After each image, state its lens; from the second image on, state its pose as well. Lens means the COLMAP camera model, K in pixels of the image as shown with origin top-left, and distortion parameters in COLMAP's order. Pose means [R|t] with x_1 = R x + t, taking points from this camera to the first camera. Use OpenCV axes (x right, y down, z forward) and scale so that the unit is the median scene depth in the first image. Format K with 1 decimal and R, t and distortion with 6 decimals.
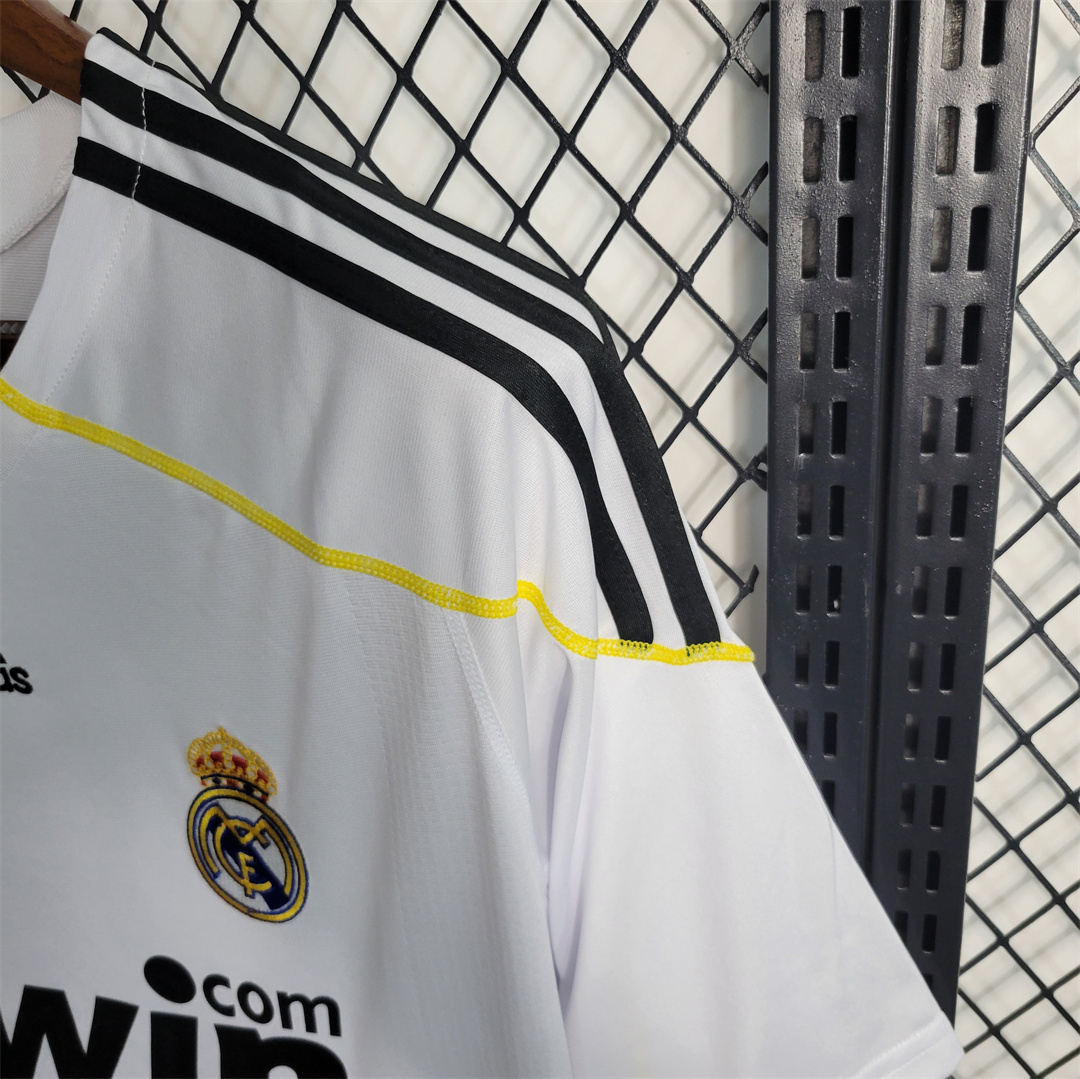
lens RADIAL K [[1140.9, 0, 540.0], [0, 1140.9, 539.5], [0, 0, 1]] dist [-0.007952, 0.005051]
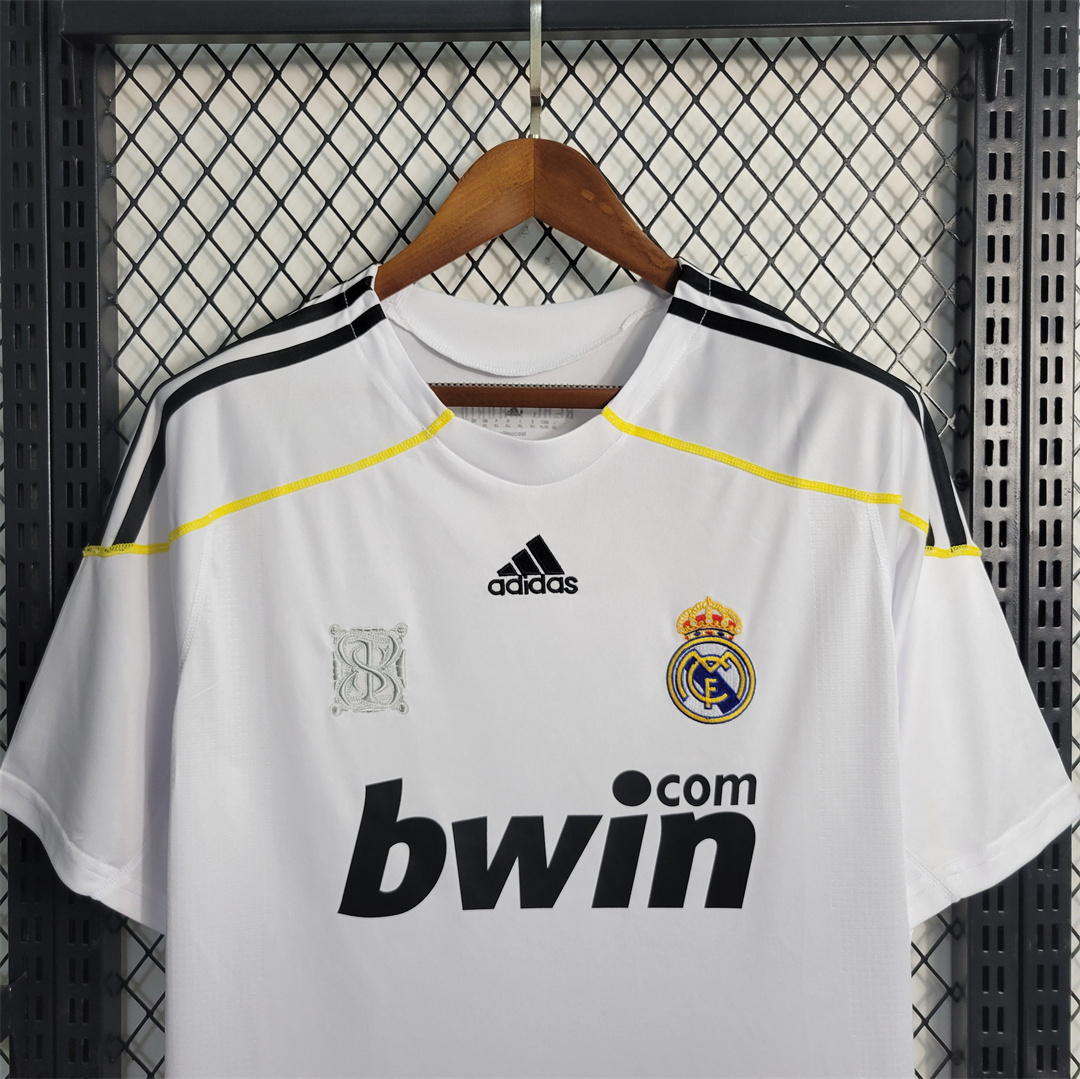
lens RADIAL K [[1095.0, 0, 540.0], [0, 1095.0, 539.5], [0, 0, 1]] dist [-0.000300, 0.003700]
pose [[0.969127, 0.067482, 0.237148, -0.923019], [0.025094, 0.929828, -0.367137, 0.686013], [-0.245282, 0.361753, 0.899428, -0.524562]]
